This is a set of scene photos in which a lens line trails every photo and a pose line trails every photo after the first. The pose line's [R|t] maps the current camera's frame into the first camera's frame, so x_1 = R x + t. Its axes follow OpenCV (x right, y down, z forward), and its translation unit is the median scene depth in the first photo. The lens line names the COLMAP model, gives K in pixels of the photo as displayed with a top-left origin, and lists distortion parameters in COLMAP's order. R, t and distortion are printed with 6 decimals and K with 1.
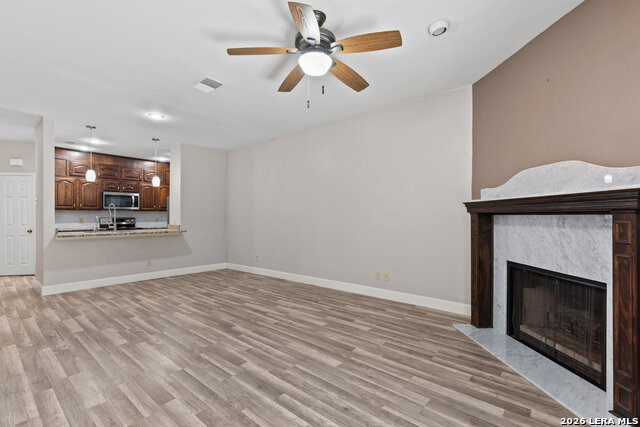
lens RADIAL K [[293.3, 0, 323.9], [0, 293.3, 214.9], [0, 0, 1]] dist [0.009175, -0.000891]
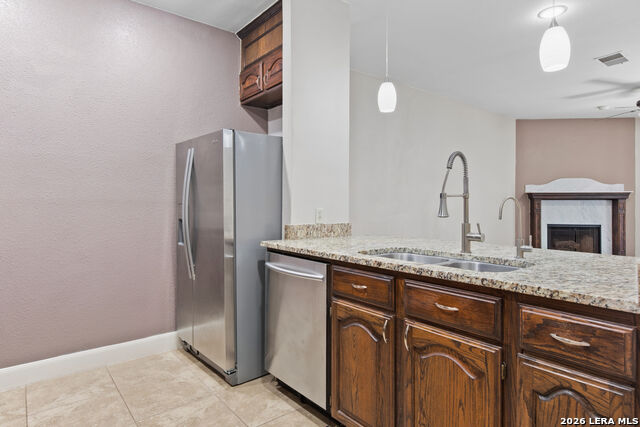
lens RADIAL K [[372.1, 0, 335.9], [0, 372.1, 201.1], [0, 0, 1]] dist [0.006257, -0.000316]
pose [[0.167628, 0.001254, 0.985850, -1.782636], [-0.000699, 0.999999, -0.001154, 0.008383], [-0.985850, -0.000495, 0.167629, 1.744912]]
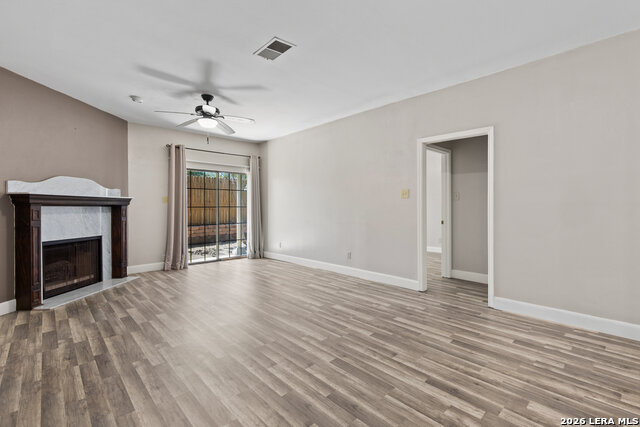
lens RADIAL K [[293.3, 0, 322.3], [0, 293.3, 206.7], [0, 0, 1]] dist [0.009175, -0.000891]
pose [[-0.993403, 0.007233, 0.114444, -0.656699], [0.006555, 0.999959, -0.006298, 0.016391], [-0.114485, -0.005507, -0.993410, 1.914592]]
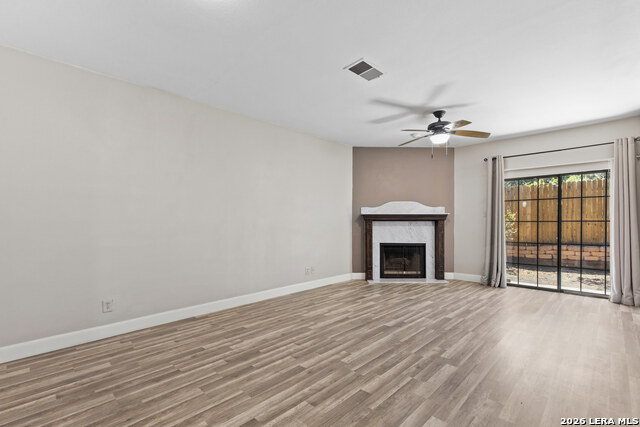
lens RADIAL K [[293.3, 0, 327.3], [0, 293.3, 224.9], [0, 0, 1]] dist [0.009175, -0.000891]
pose [[0.064080, -0.007859, 0.997914, -1.334828], [-0.001405, 0.999967, 0.007965, 0.008152], [-0.997944, -0.001912, 0.064066, 1.113186]]
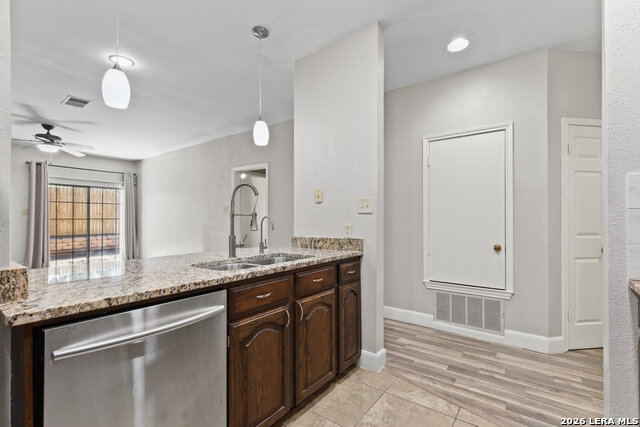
lens RADIAL K [[293.3, 0, 323.2], [0, 293.3, 210.0], [0, 0, 1]] dist [0.009175, -0.000891]
pose [[-0.998582, 0.001932, -0.053191, -1.332164], [0.003682, 0.999455, -0.032811, 0.009669], [0.053099, -0.032960, -0.998045, 2.264685]]
